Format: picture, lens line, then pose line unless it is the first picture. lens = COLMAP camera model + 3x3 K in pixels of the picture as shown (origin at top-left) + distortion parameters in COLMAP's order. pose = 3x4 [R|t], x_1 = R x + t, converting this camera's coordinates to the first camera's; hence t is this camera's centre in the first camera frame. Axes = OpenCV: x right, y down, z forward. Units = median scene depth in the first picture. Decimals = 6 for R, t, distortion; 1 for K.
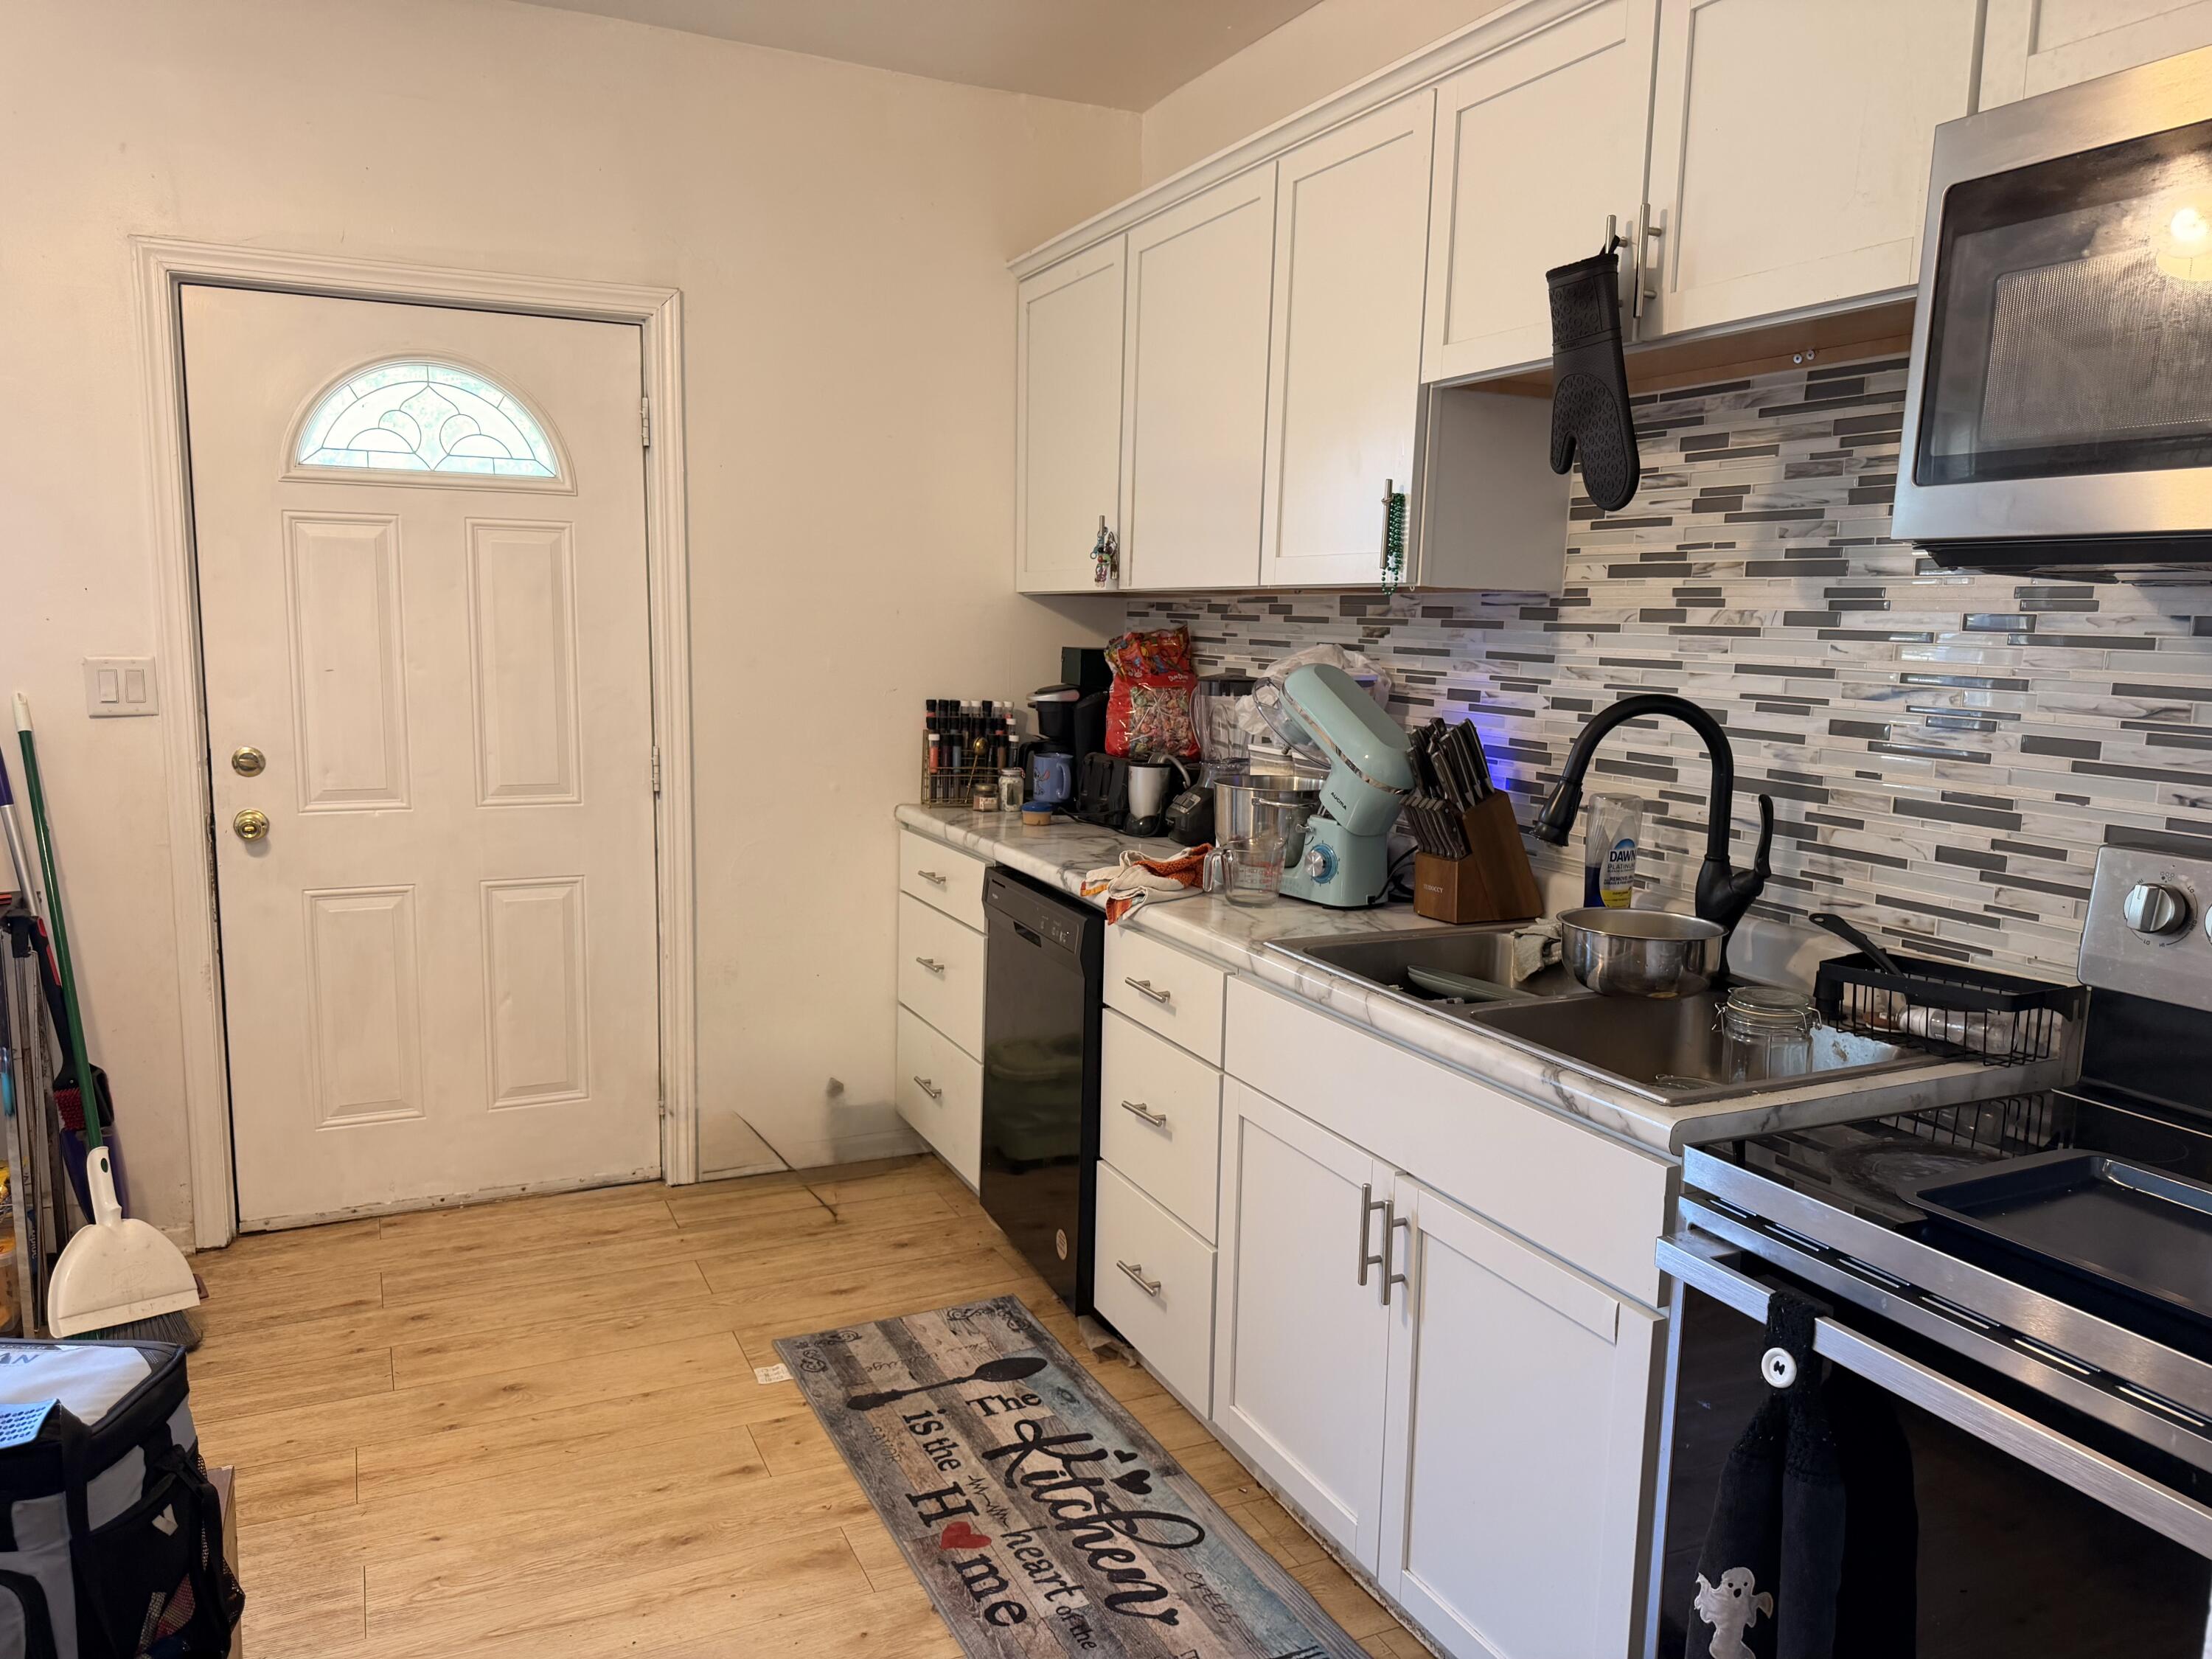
lens RADIAL K [[1542.1, 0, 1096.8], [0, 1542.1, 847.6], [0, 0, 1]] dist [0.021833, -0.028104]
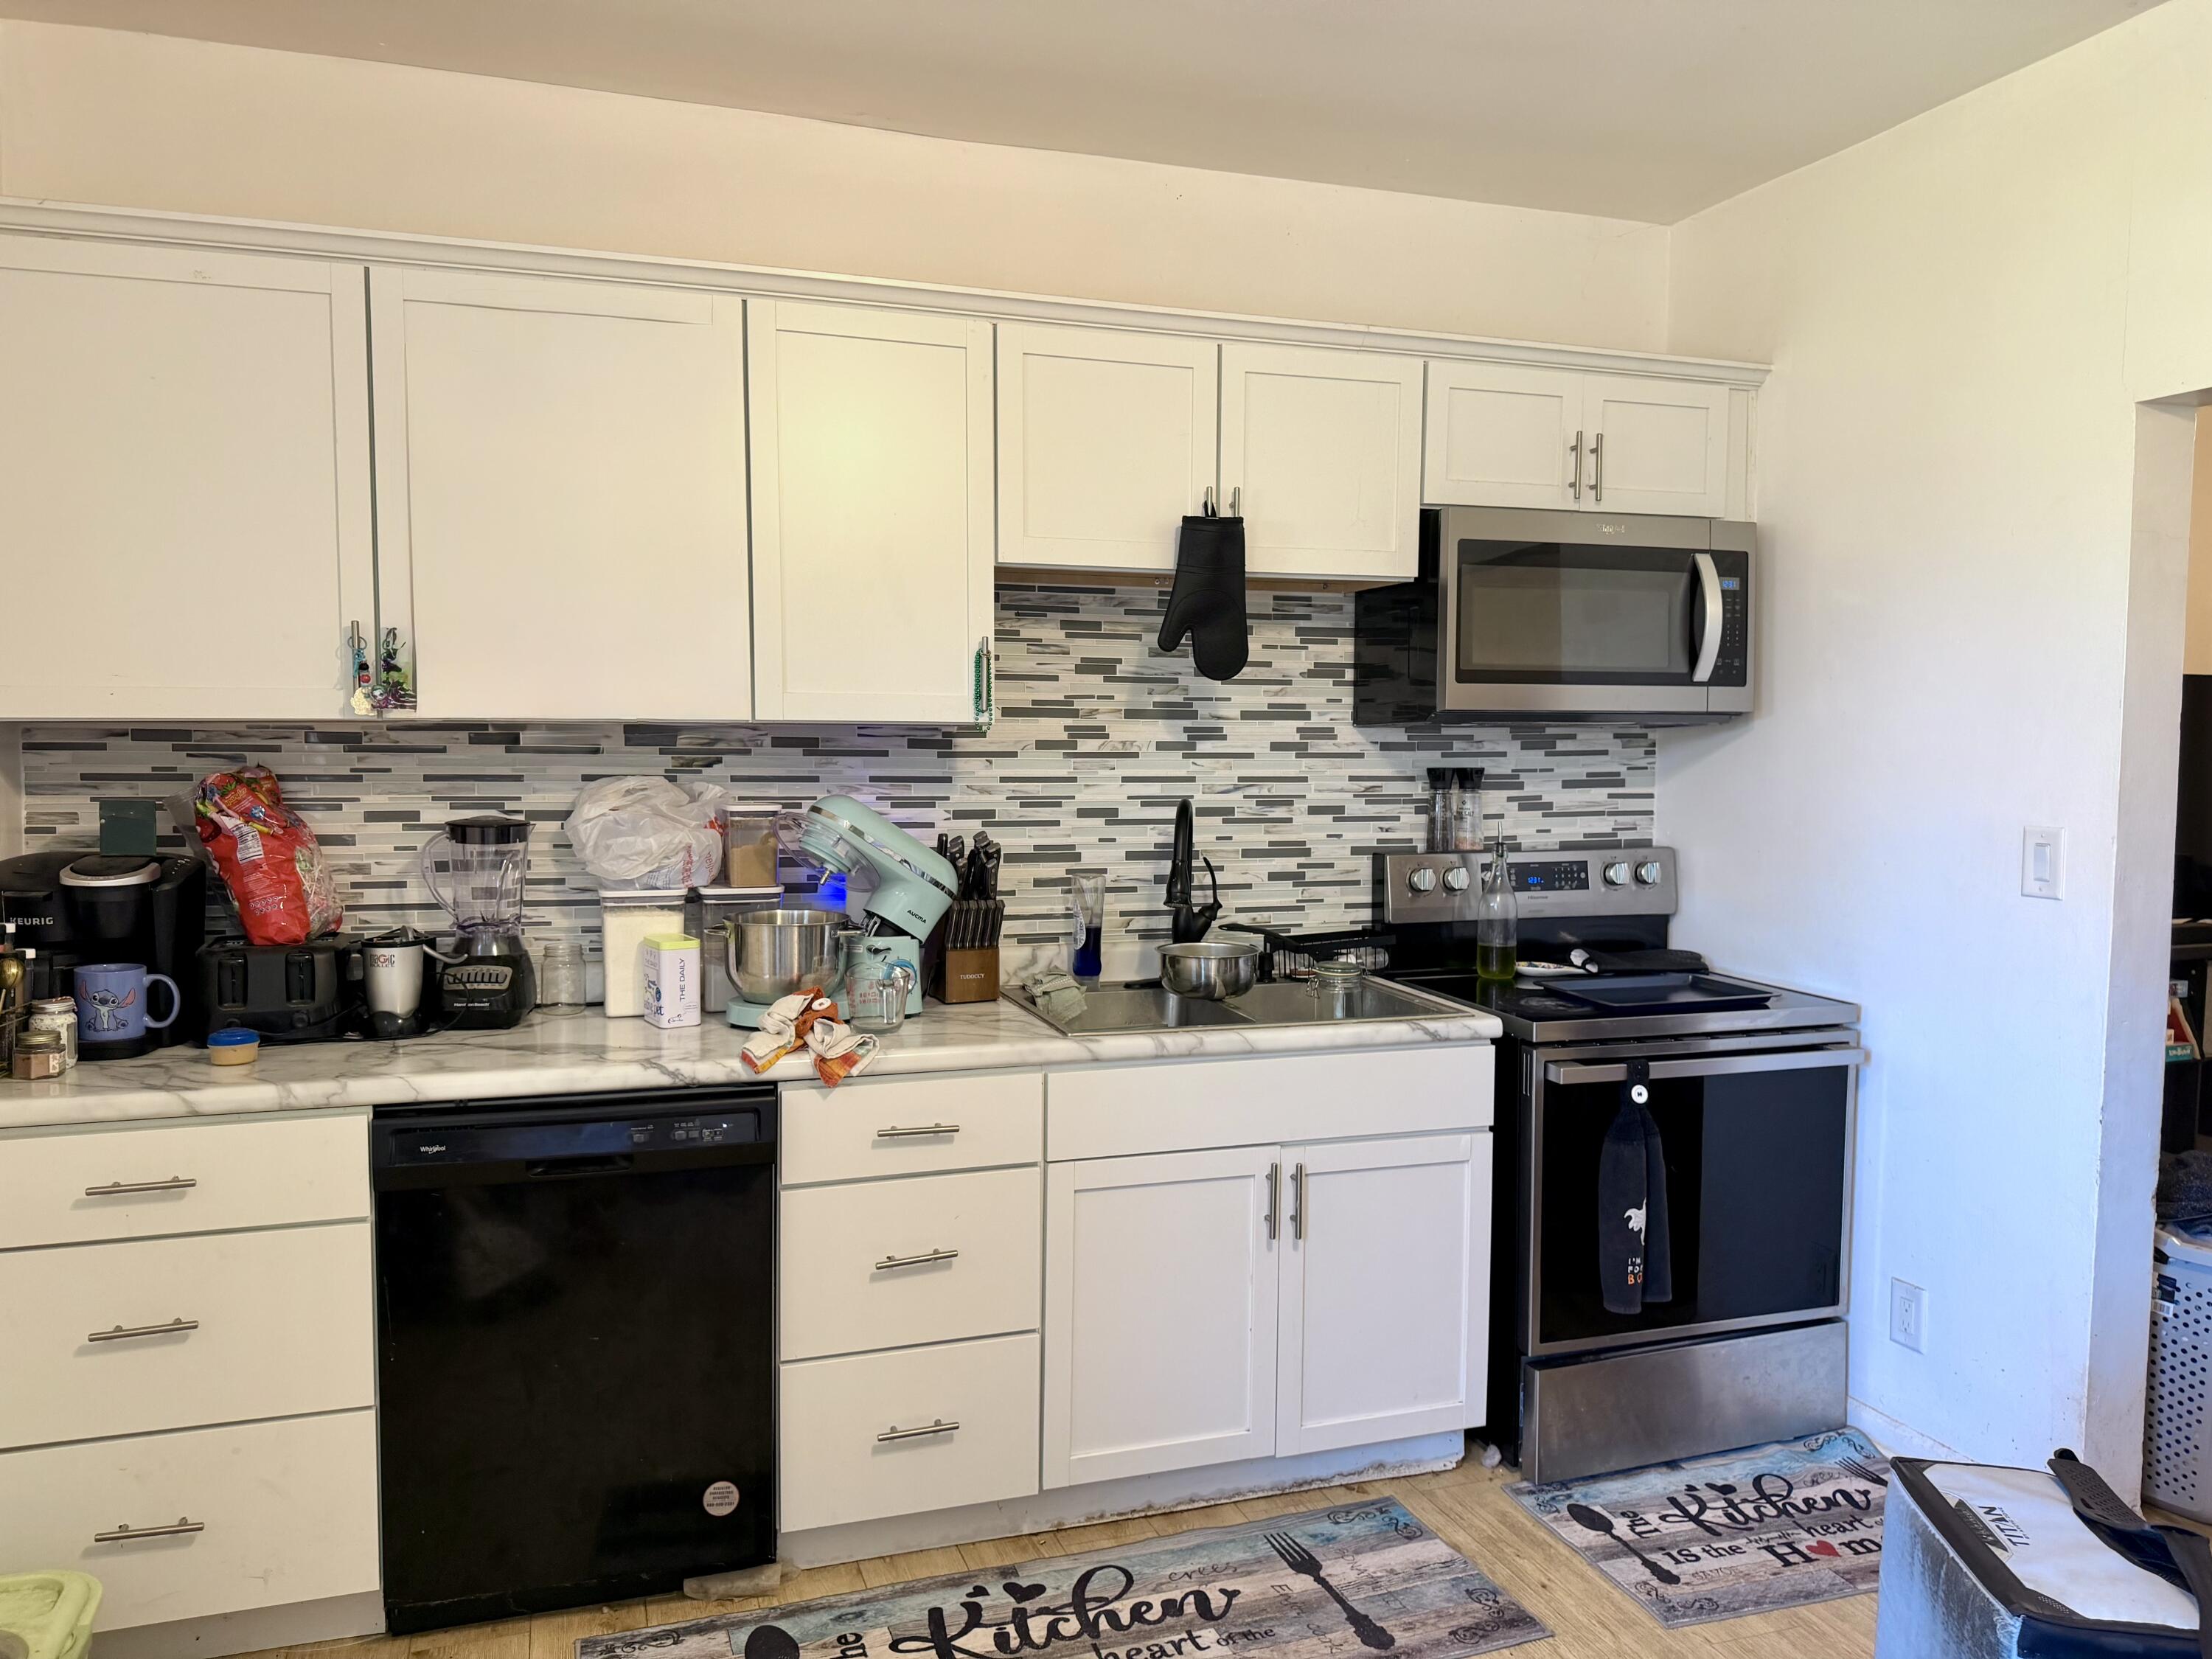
lens RADIAL K [[1542.1, 0, 1114.8], [0, 1542.1, 805.3], [0, 0, 1]] dist [0.021833, -0.028104]
pose [[0.122020, -0.077438, 0.989502, -1.063305], [0.142703, 0.987962, 0.059720, -0.181598], [-0.982215, 0.133918, 0.131601, 0.819109]]
